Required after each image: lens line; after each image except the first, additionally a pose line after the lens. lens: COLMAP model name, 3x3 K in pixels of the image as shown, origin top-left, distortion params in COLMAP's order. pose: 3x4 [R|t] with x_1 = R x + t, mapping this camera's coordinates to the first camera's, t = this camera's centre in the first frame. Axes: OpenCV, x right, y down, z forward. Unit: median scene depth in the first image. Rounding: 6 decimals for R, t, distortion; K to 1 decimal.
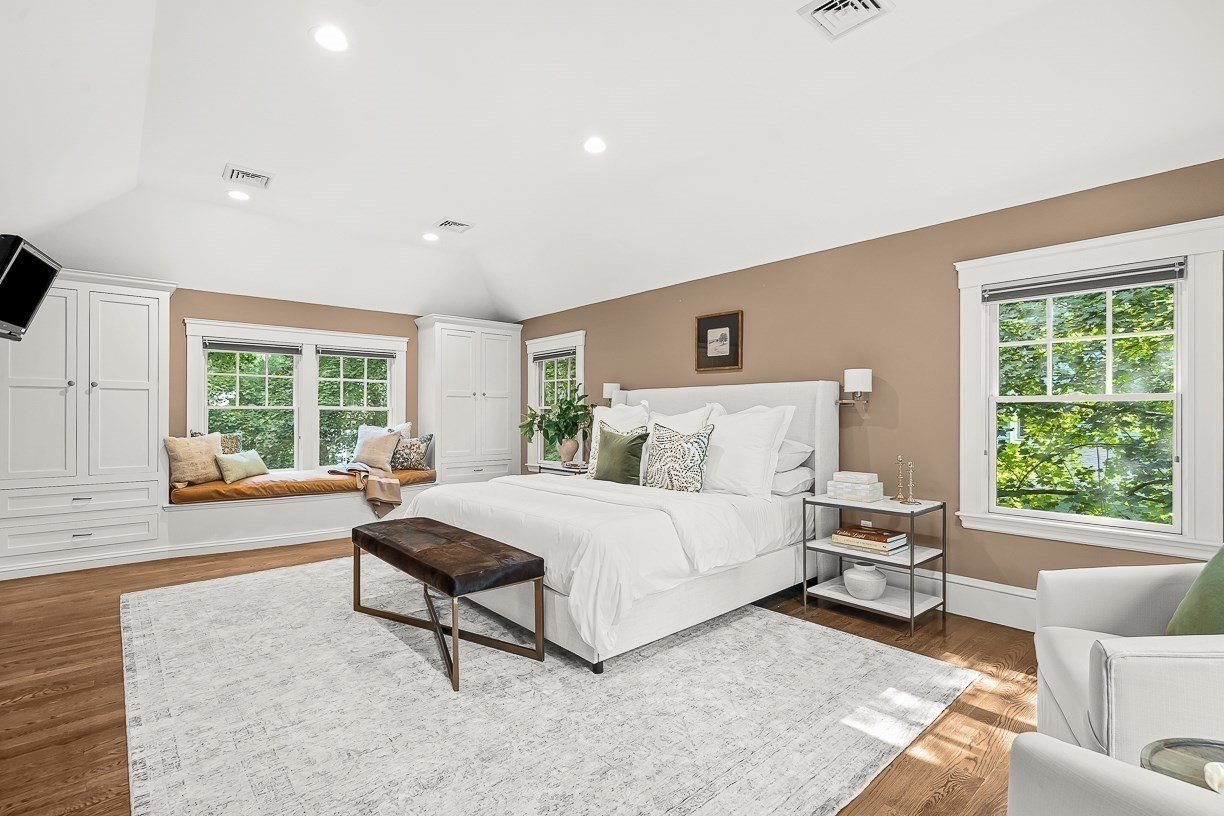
lens RADIAL K [[569.7, 0, 616.8], [0, 569.7, 413.2], [0, 0, 1]] dist [0.000143, 0.000352]
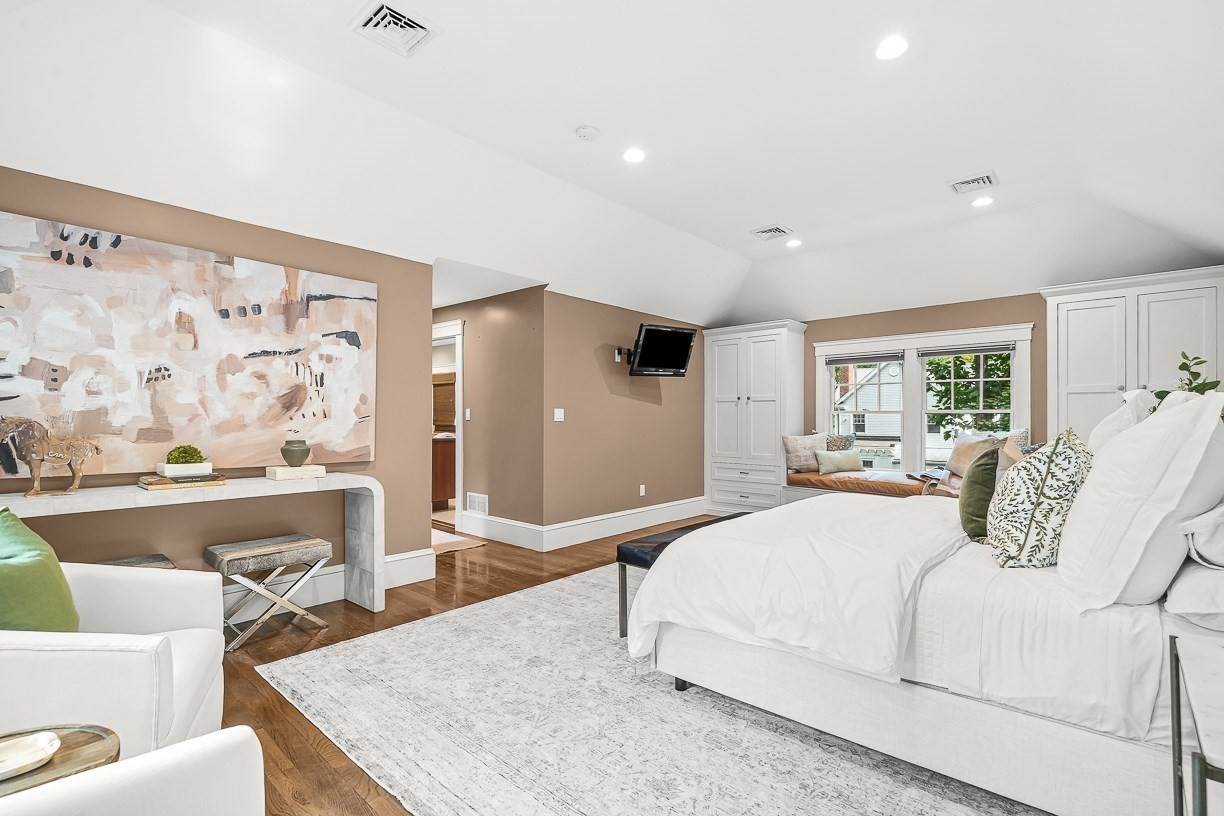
lens RADIAL K [[569.7, 0, 609.9], [0, 569.7, 418.1], [0, 0, 1]] dist [0.000143, 0.000352]
pose [[0.097730, -0.001538, -0.995212, 0.515445], [0.003085, 0.999994, -0.001243, 0.002202], [0.995208, -0.002949, 0.097735, 0.452759]]
